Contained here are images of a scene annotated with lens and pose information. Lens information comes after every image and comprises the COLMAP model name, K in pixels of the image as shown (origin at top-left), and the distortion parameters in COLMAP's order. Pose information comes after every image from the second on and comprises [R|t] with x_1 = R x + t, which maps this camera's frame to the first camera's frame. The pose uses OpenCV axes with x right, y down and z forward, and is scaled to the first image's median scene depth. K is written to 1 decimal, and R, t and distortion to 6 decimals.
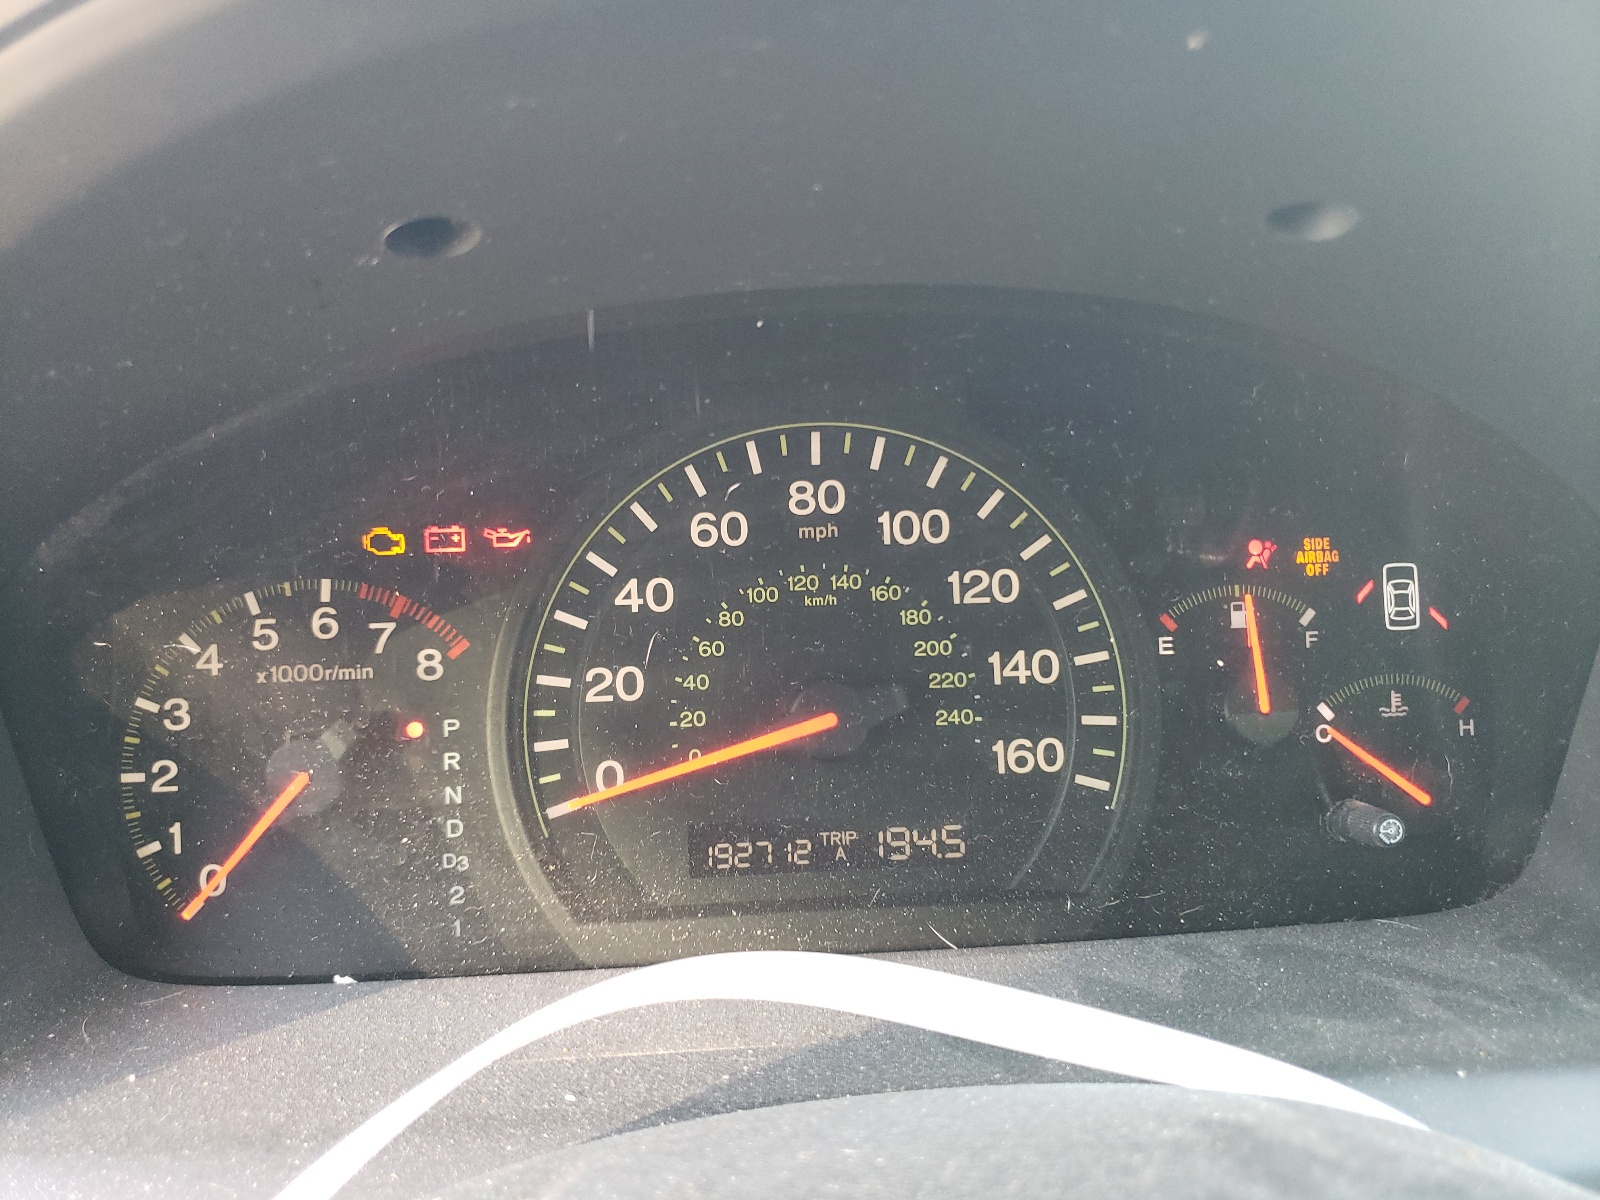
lens RADIAL K [[1223.8, 0, 801.4], [0, 1223.8, 604.9], [0, 0, 1]] dist [0.001153, 0.000178]
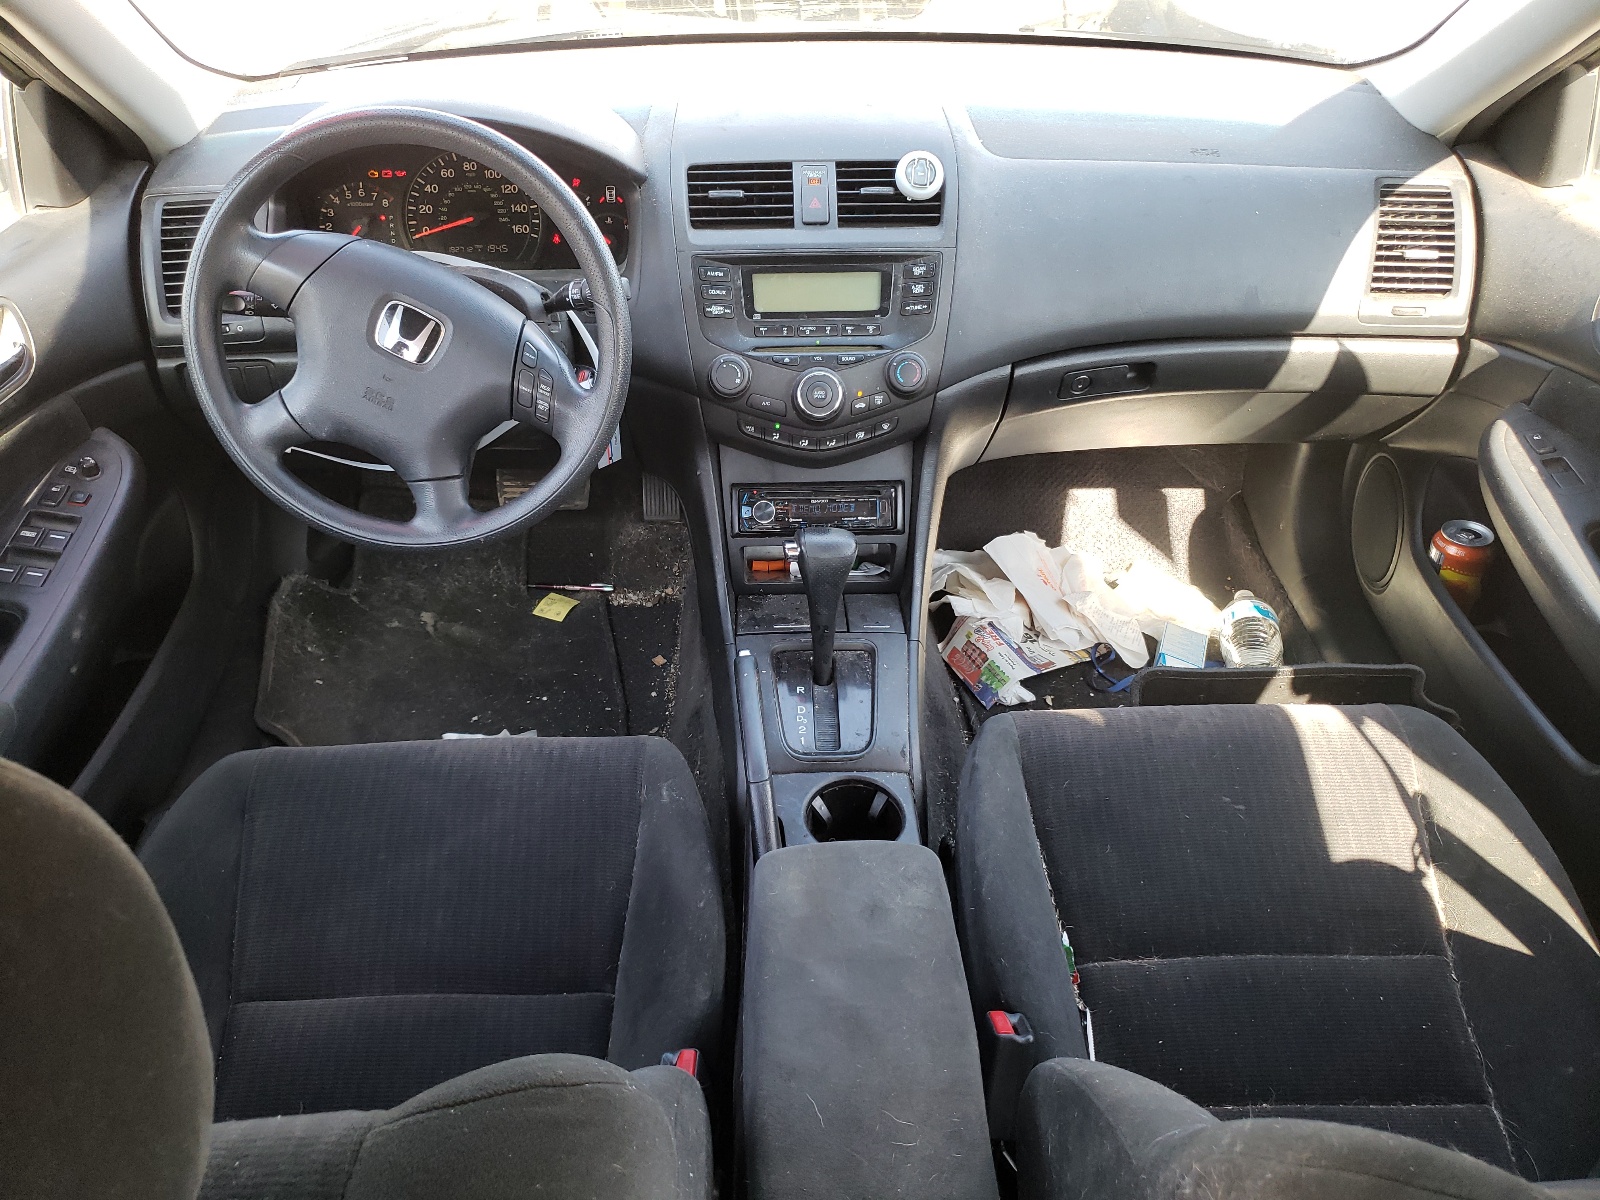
lens RADIAL K [[1223.8, 0, 796.2], [0, 1223.8, 599.4], [0, 0, 1]] dist [0.001153, 0.000178]
pose [[0.999311, 0.036203, -0.008134, 1.307986], [-0.031358, 0.941173, 0.336468, -0.143020], [0.019837, -0.335981, 0.941660, -3.733170]]
